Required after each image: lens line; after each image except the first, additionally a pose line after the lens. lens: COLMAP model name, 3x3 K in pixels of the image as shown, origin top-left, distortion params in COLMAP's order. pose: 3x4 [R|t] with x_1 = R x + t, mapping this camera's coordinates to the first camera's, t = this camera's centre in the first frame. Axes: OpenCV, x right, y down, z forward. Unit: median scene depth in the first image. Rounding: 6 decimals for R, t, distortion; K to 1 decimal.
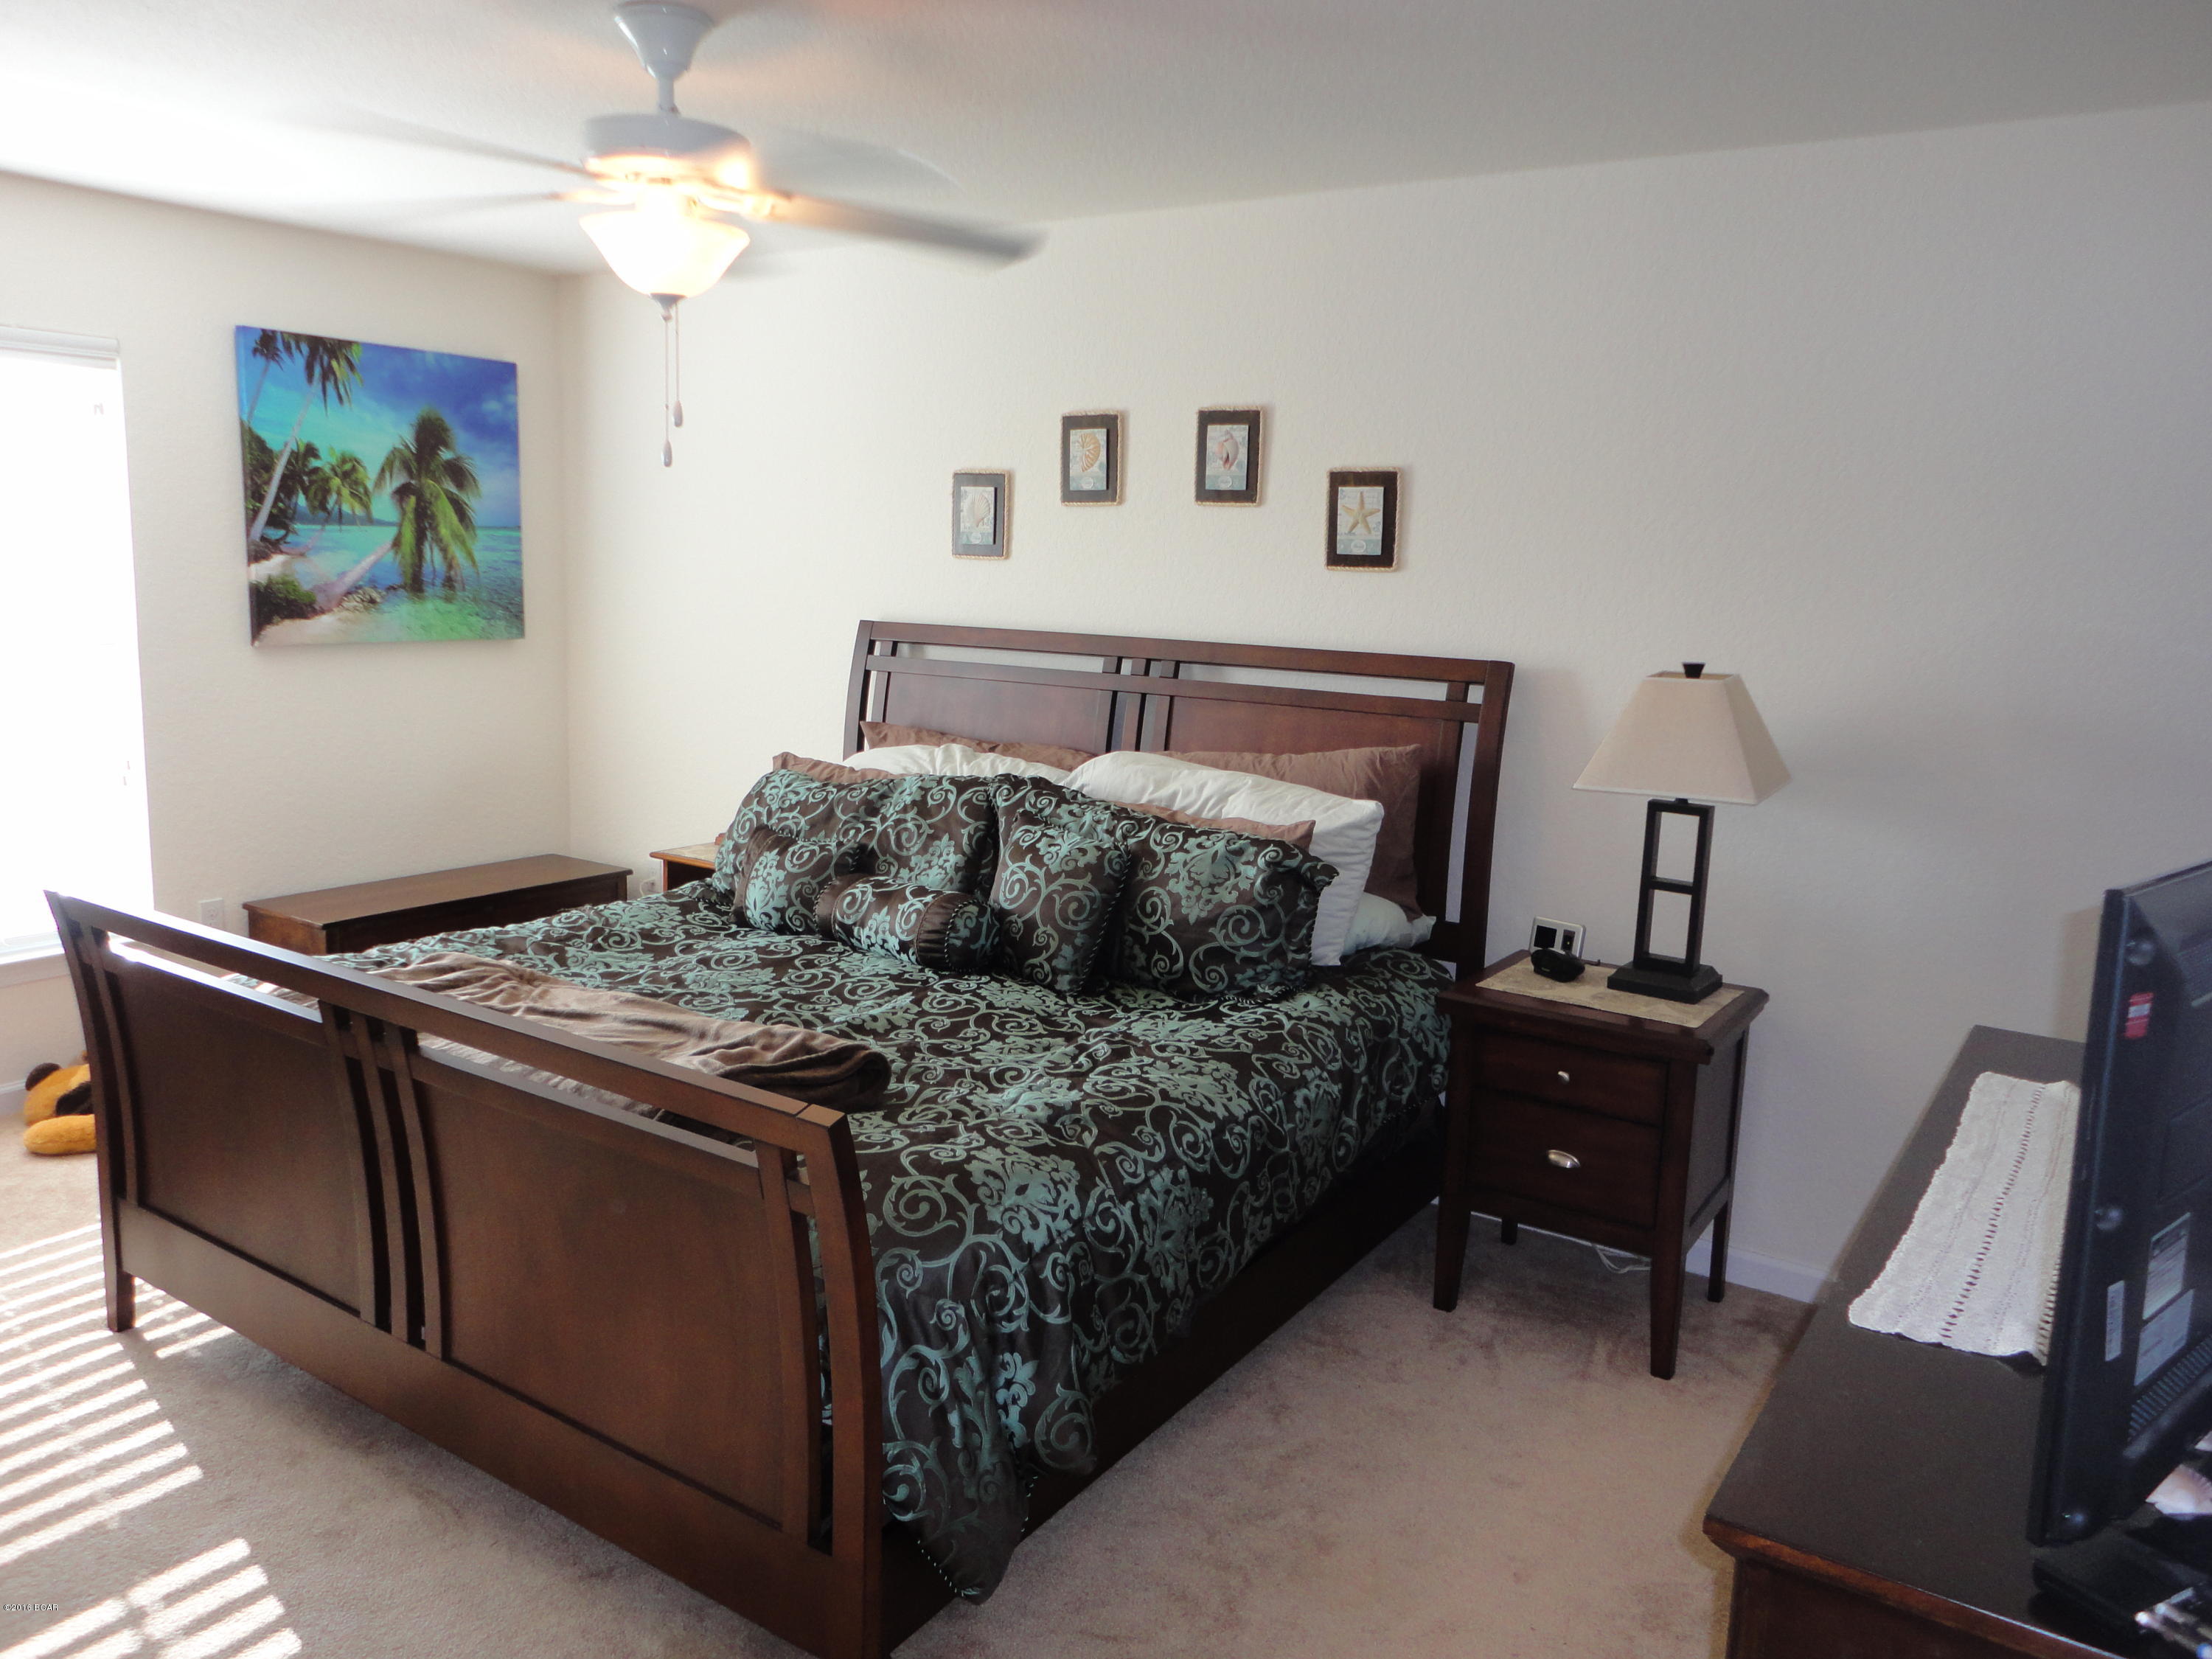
lens RADIAL K [[1641.5, 0, 1105.5], [0, 1641.5, 824.0], [0, 0, 1]] dist [0.000189, 0.007300]
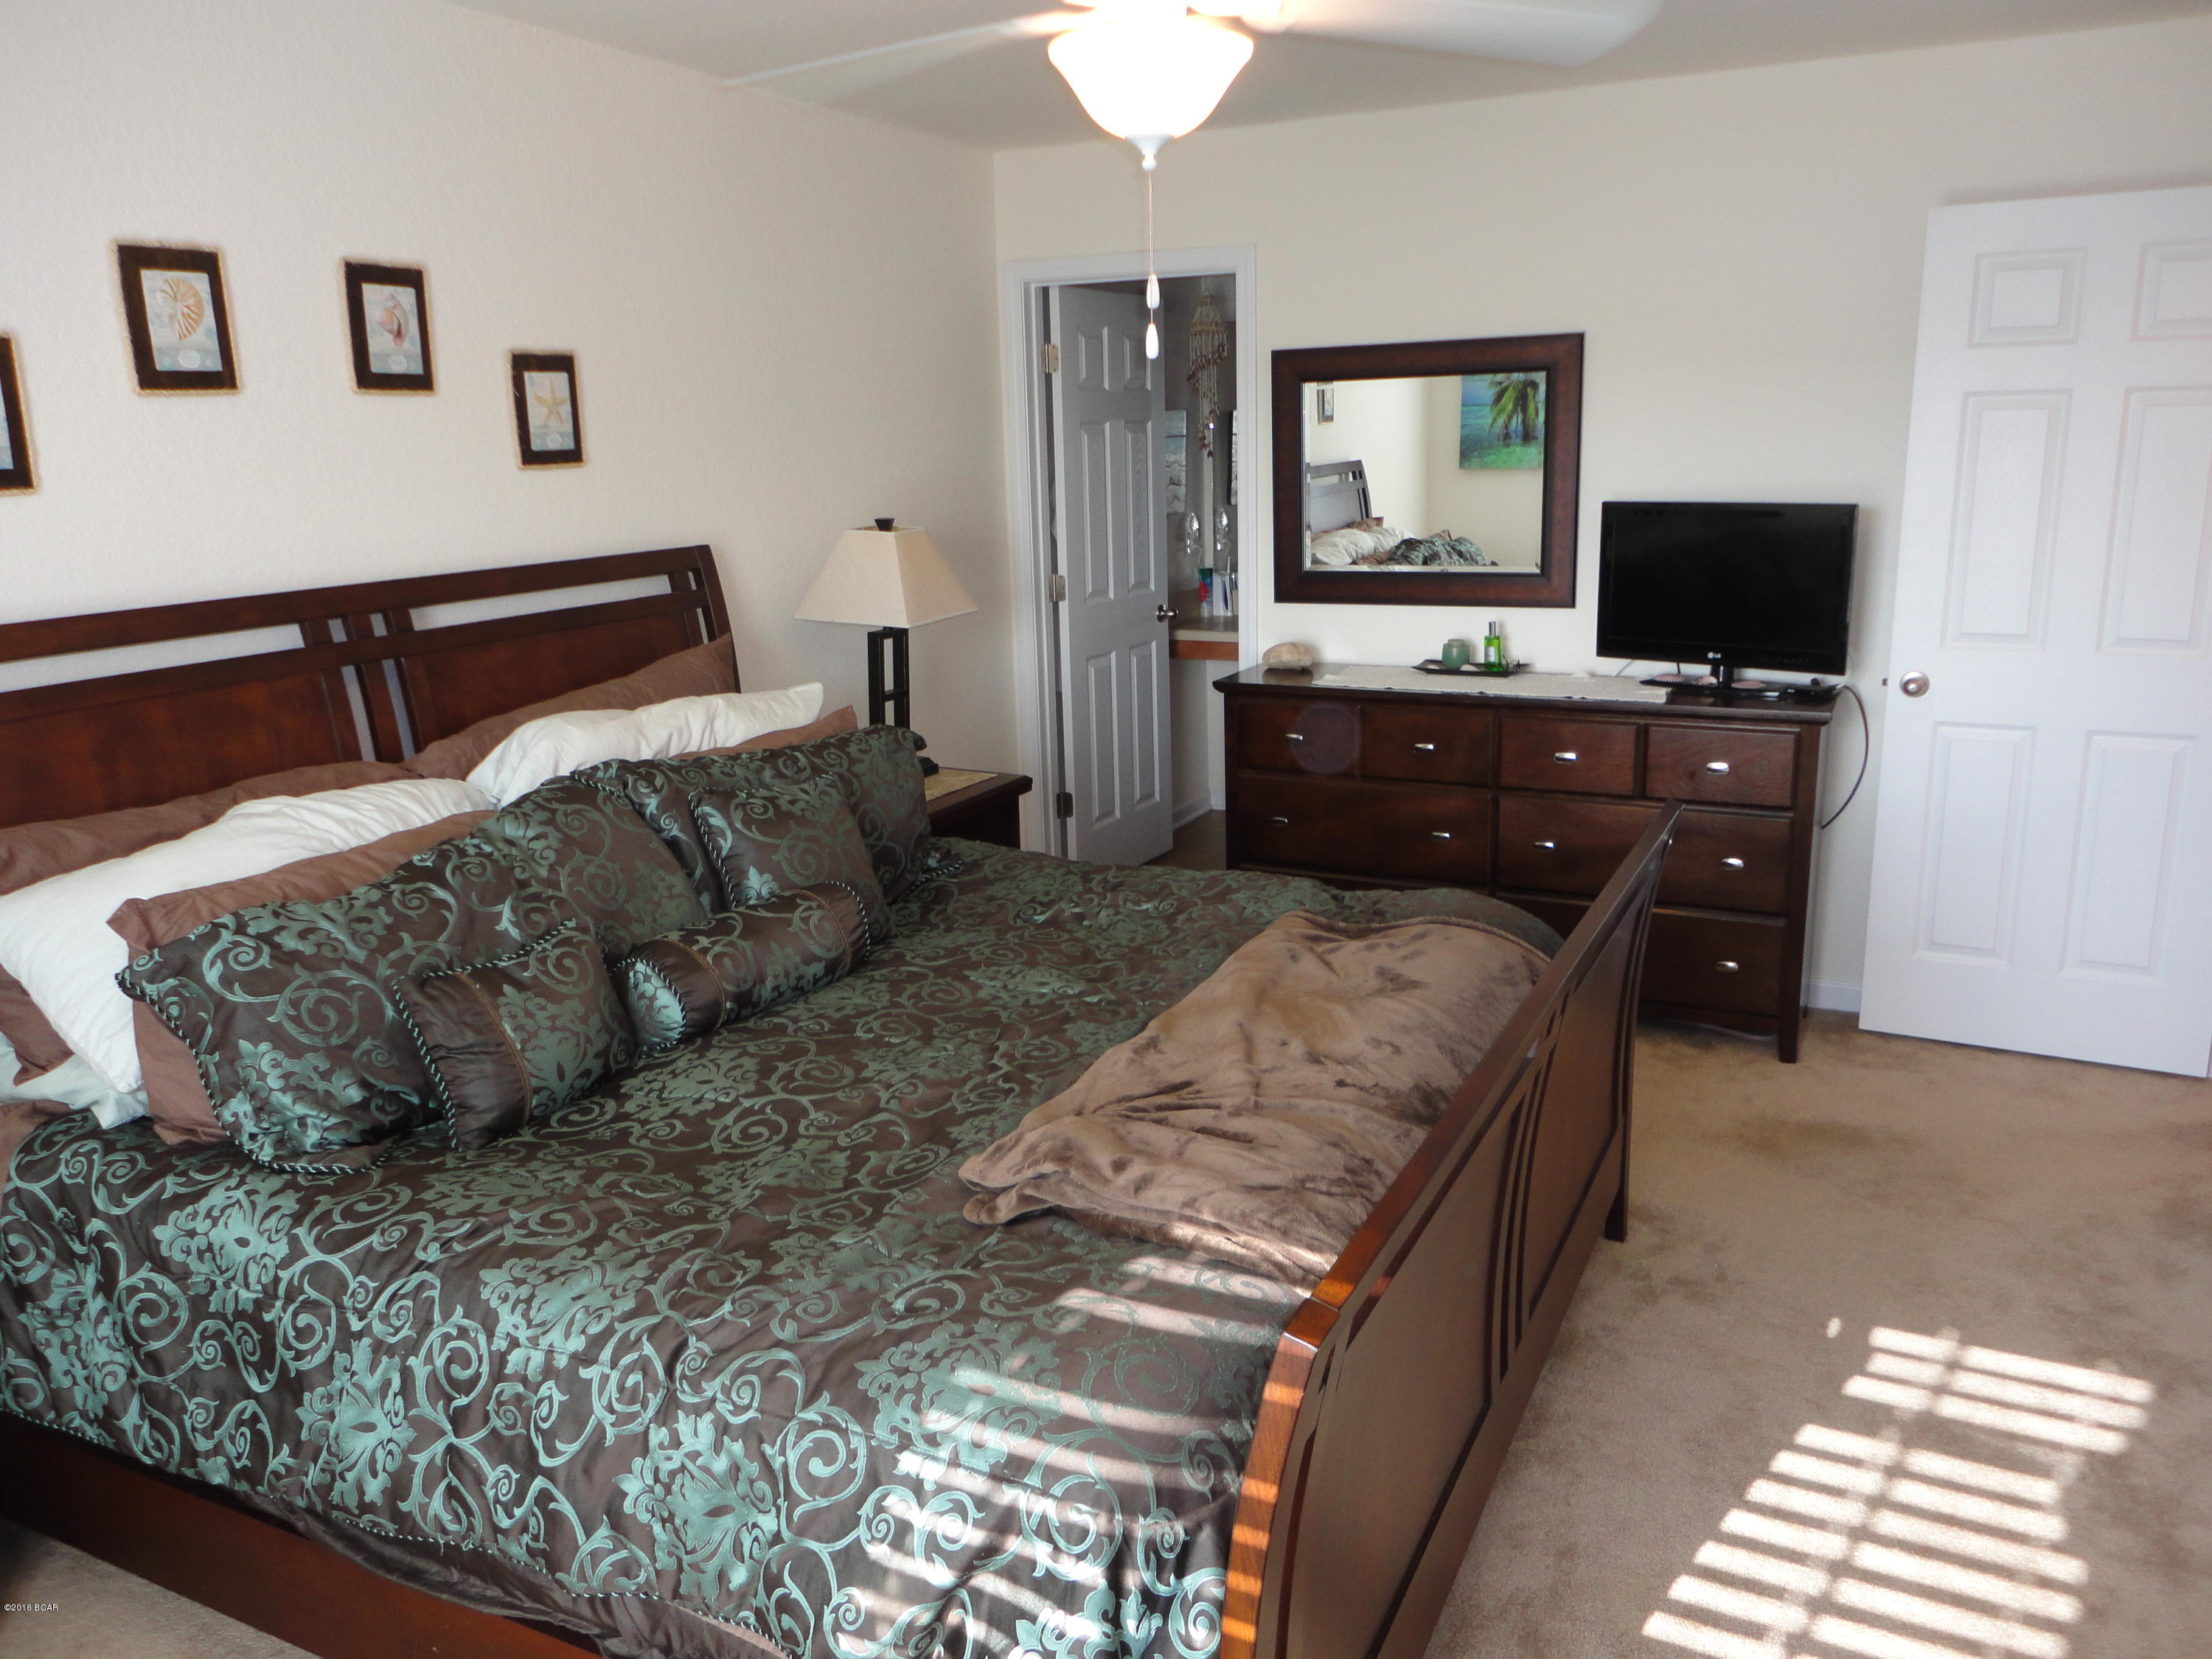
lens RADIAL K [[1641.5, 0, 1105.7], [0, 1641.5, 829.5], [0, 0, 1]] dist [0.000189, 0.007300]
pose [[-0.140830, -0.256925, 0.956115, -0.757174], [0.192248, 0.940261, 0.280981, -0.157048], [-0.971189, 0.223381, -0.083023, 0.798587]]
